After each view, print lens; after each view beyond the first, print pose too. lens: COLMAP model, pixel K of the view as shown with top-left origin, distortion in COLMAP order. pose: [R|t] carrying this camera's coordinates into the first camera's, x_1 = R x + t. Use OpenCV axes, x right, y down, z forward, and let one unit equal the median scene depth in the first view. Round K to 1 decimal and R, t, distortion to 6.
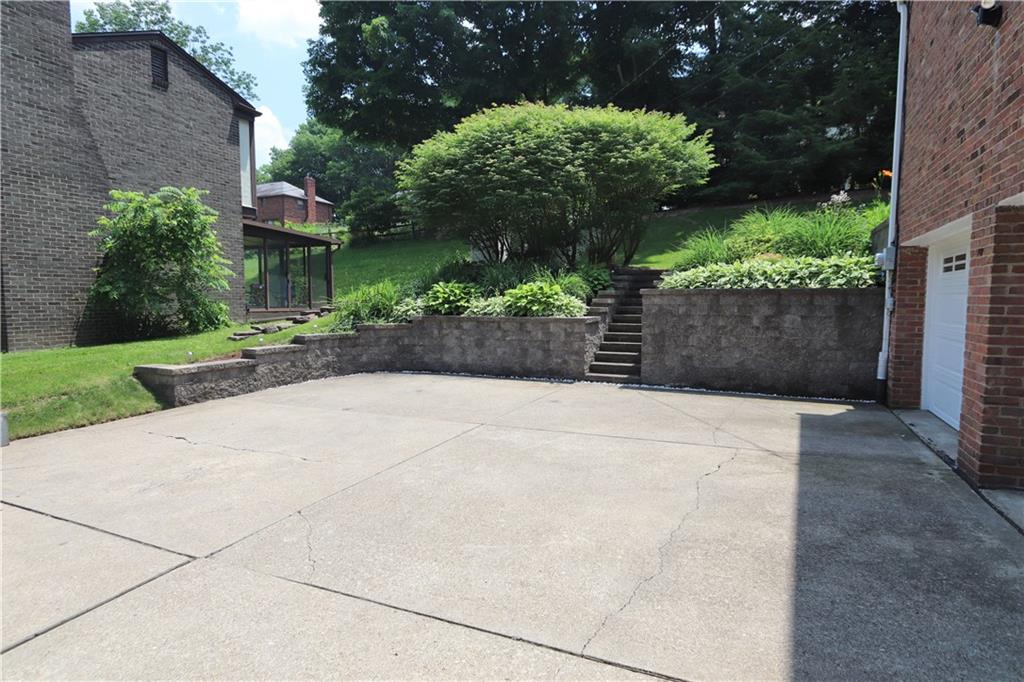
lens RADIAL K [[557.4, 0, 514.2], [0, 557.4, 343.0], [0, 0, 1]] dist [-0.011110, 0.002958]
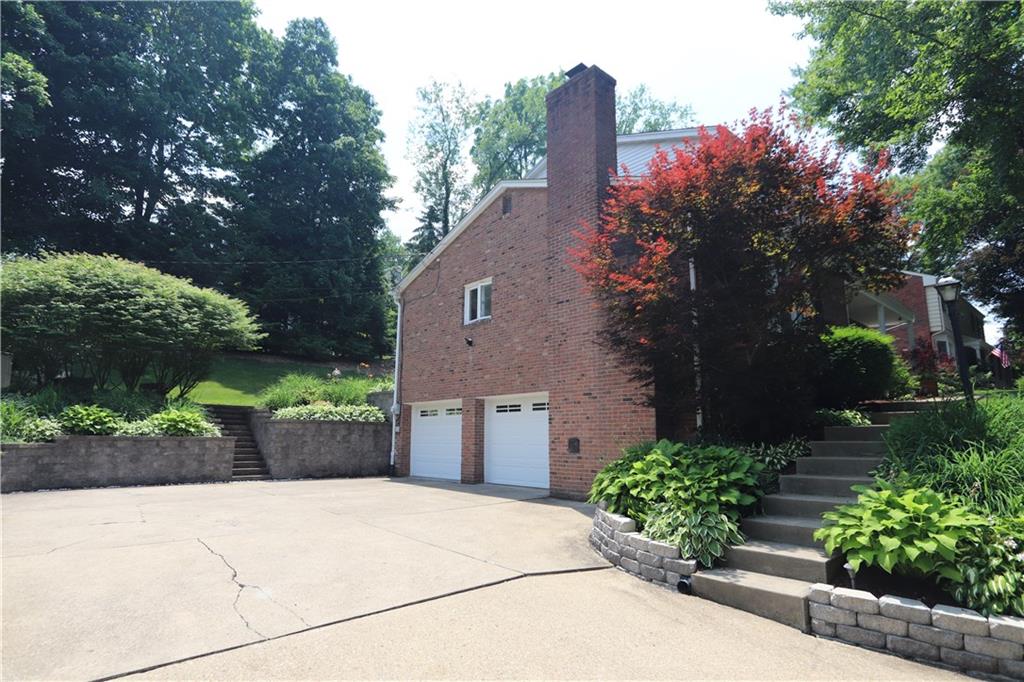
lens RADIAL K [[557.4, 0, 511.3], [0, 557.4, 341.3], [0, 0, 1]] dist [-0.011110, 0.002958]
pose [[0.400170, 0.163186, 0.901795, -0.870867], [0.067631, 0.976077, -0.206639, 0.056140], [-0.913942, 0.143680, 0.379561, -0.233883]]
